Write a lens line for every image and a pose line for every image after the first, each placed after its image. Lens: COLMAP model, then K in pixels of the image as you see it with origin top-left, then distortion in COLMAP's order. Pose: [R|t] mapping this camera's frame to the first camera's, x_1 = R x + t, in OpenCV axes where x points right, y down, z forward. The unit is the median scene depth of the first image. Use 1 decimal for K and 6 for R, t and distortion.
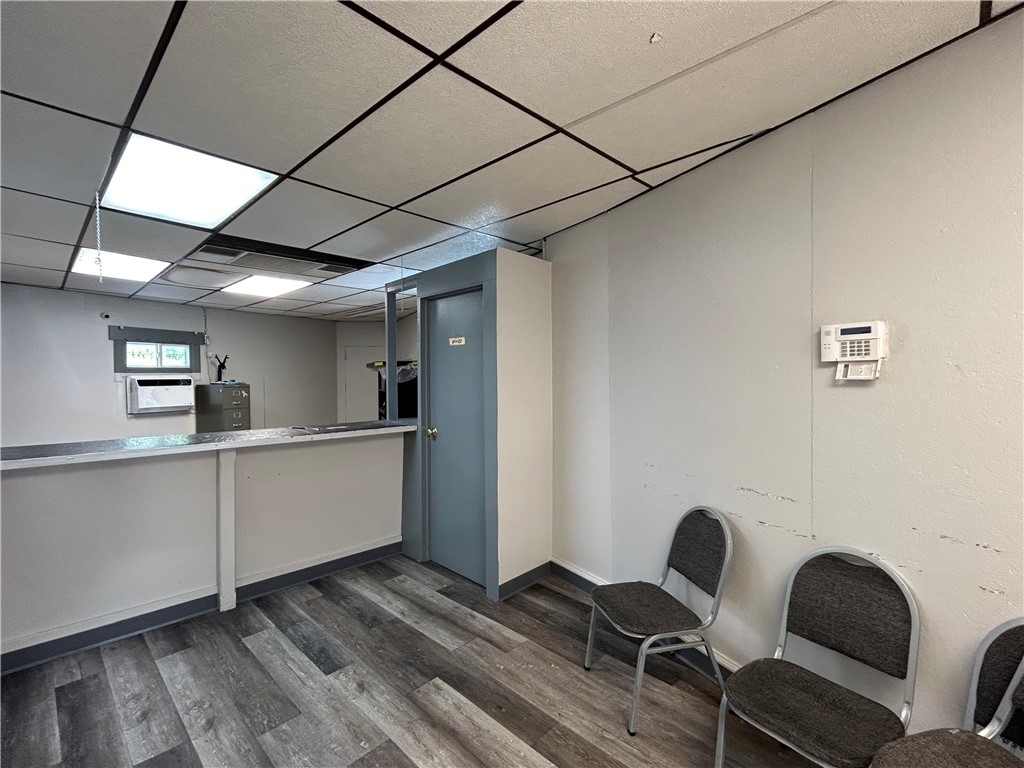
lens RADIAL K [[469.1, 0, 507.7], [0, 469.1, 385.2], [0, 0, 1]] dist [-0.001732, 0.000769]
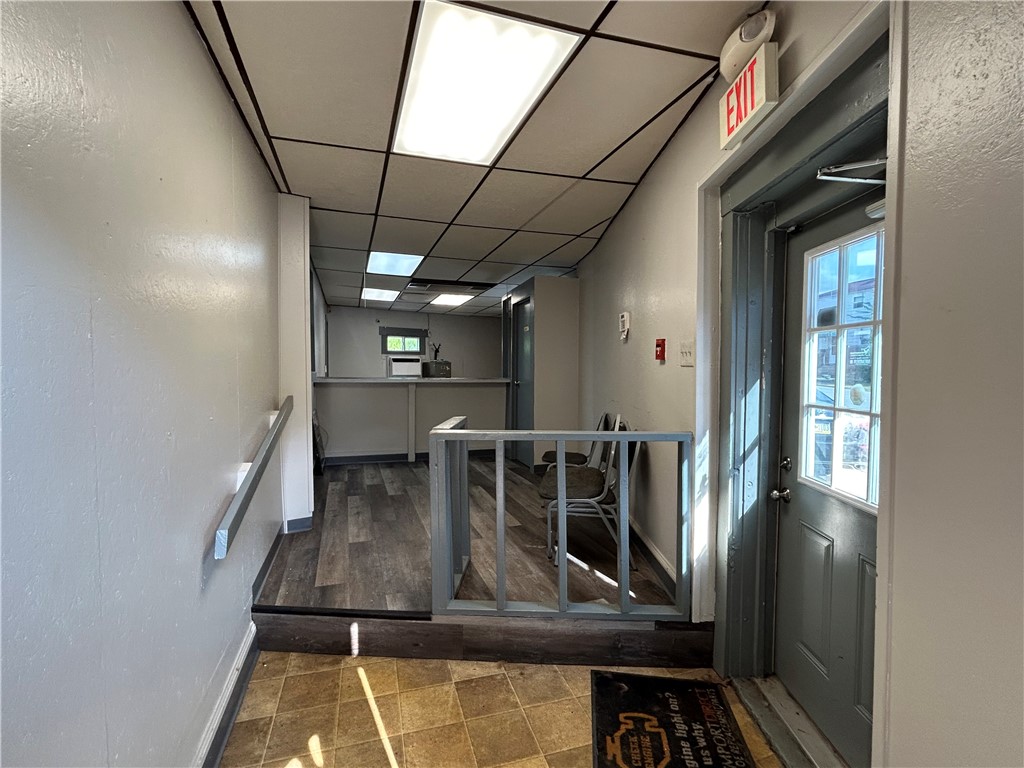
lens RADIAL K [[468.5, 0, 512.0], [0, 468.5, 384.0], [0, 0, 1]] dist [-0.000452, 0.000553]
pose [[0.895876, 0.024218, -0.443643, 0.346441], [-0.019964, 0.999699, 0.014260, 0.048569], [0.443855, -0.003918, 0.896090, -0.319818]]
